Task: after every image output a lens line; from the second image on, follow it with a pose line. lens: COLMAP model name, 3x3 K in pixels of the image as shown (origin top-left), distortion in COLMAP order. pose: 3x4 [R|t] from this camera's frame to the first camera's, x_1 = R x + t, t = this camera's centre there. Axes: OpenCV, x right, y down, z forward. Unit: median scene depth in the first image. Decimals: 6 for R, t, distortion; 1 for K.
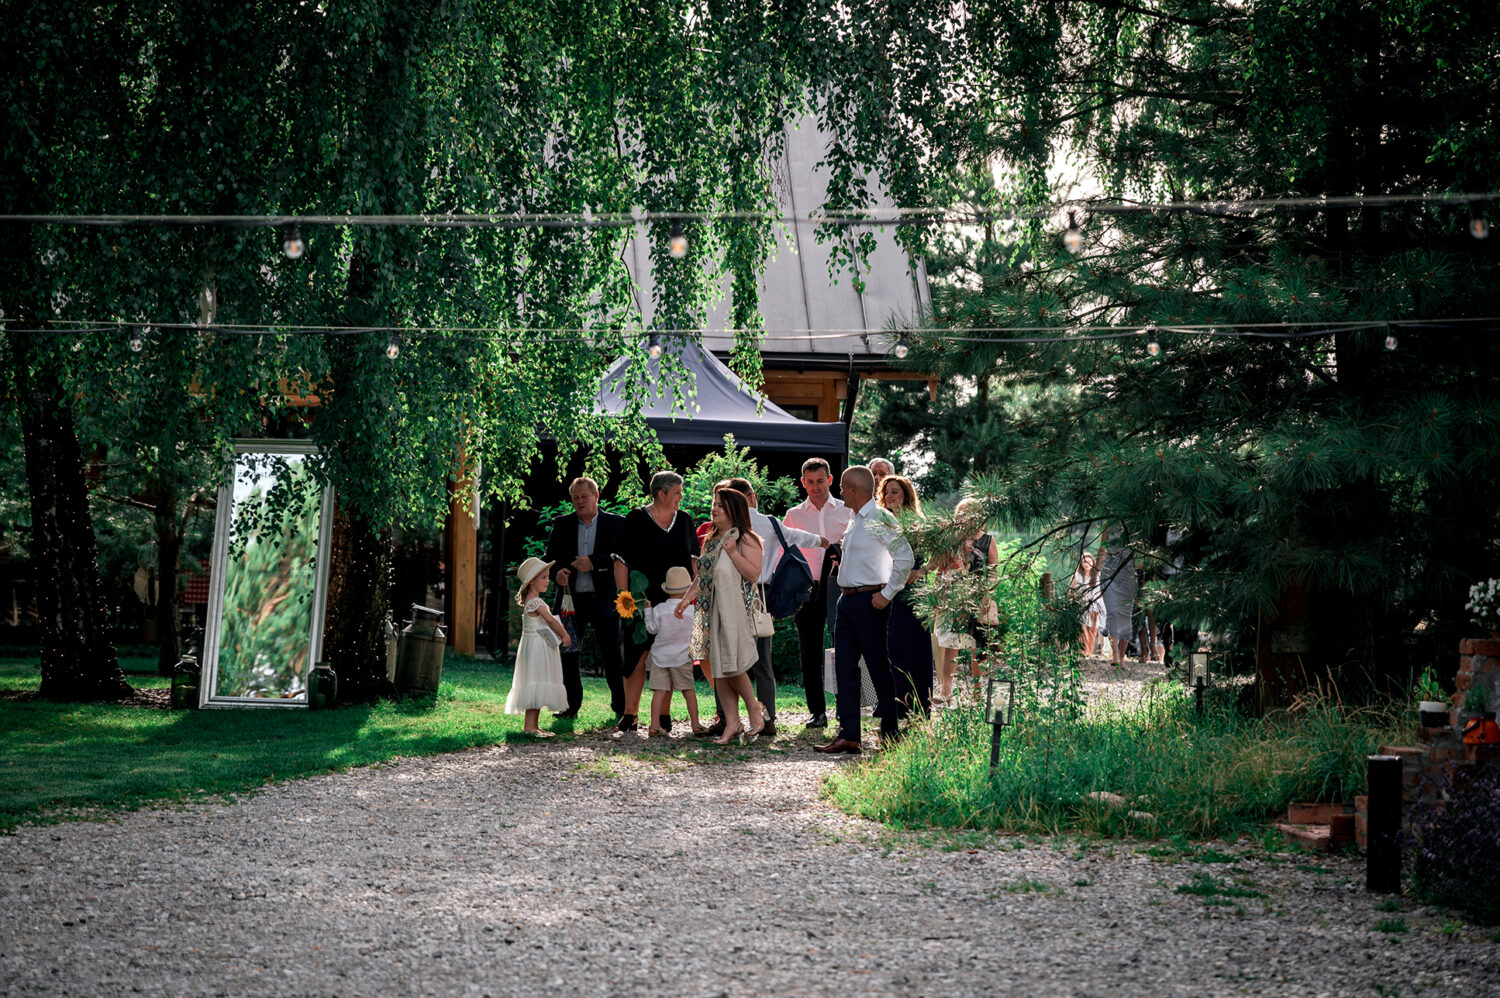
lens RADIAL K [[5162.1, 0, 750.0], [0, 5162.1, 499.0], [0, 0, 1]] dist [0.048379, 0.219642]
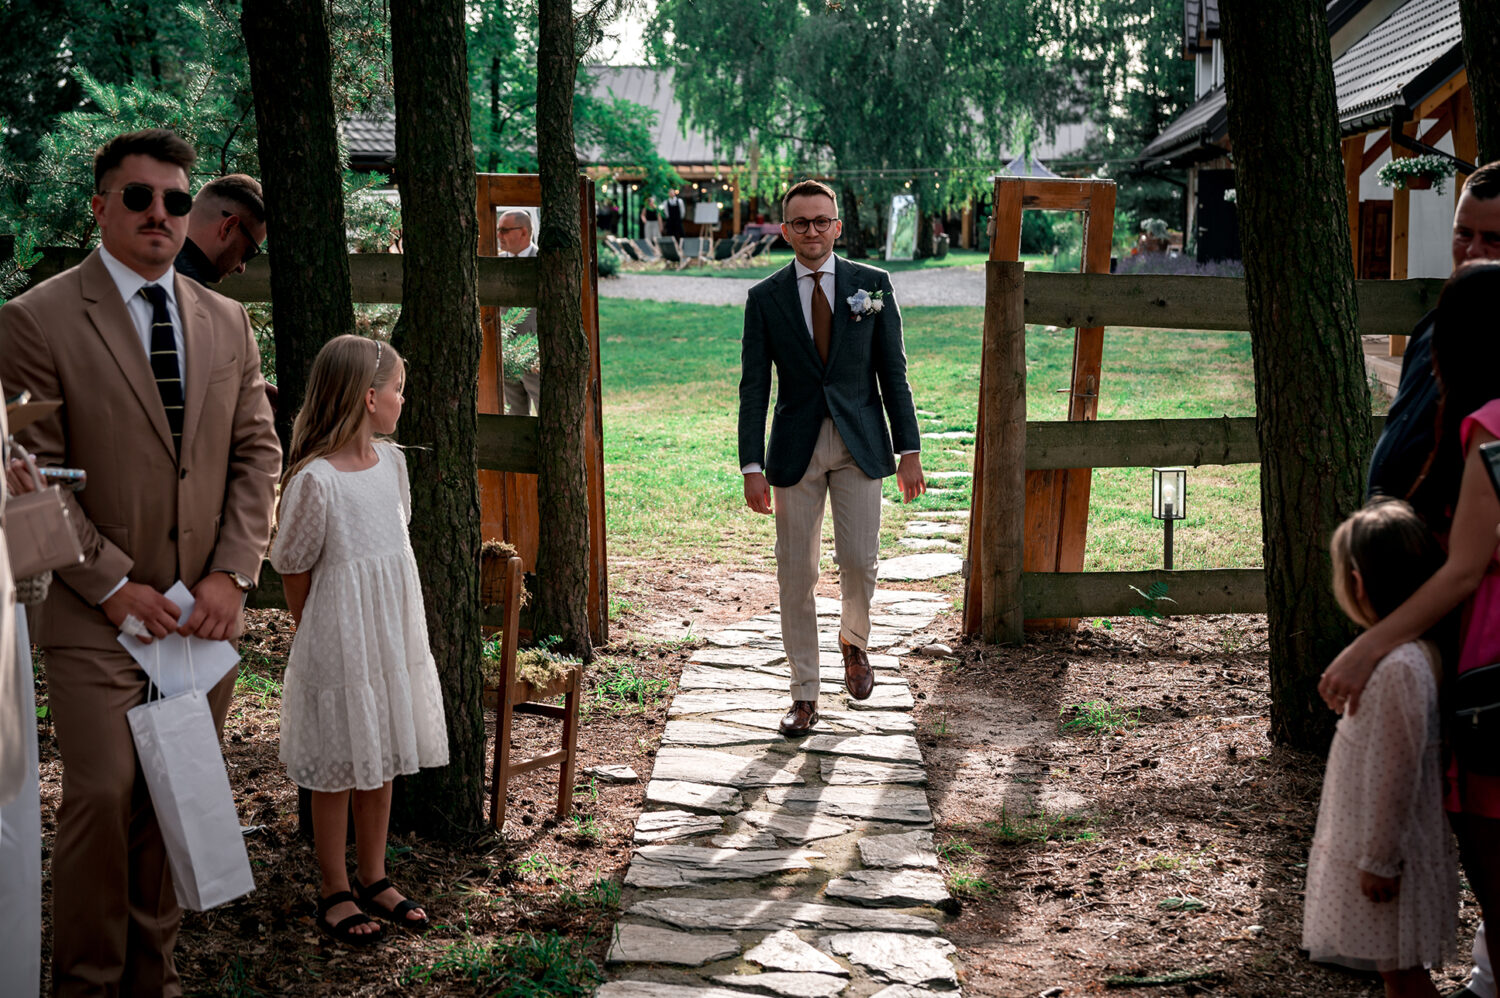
lens RADIAL K [[2410.8, 0, 750.0], [0, 2410.8, 499.0], [0, 0, 1]] dist [-0.000564, -0.008648]
pose [[0.987635, -0.005055, -0.156686, 0.078820], [0.023928, 0.992630, 0.118798, -0.000350], [0.154931, -0.121078, 0.980478, -0.846399]]
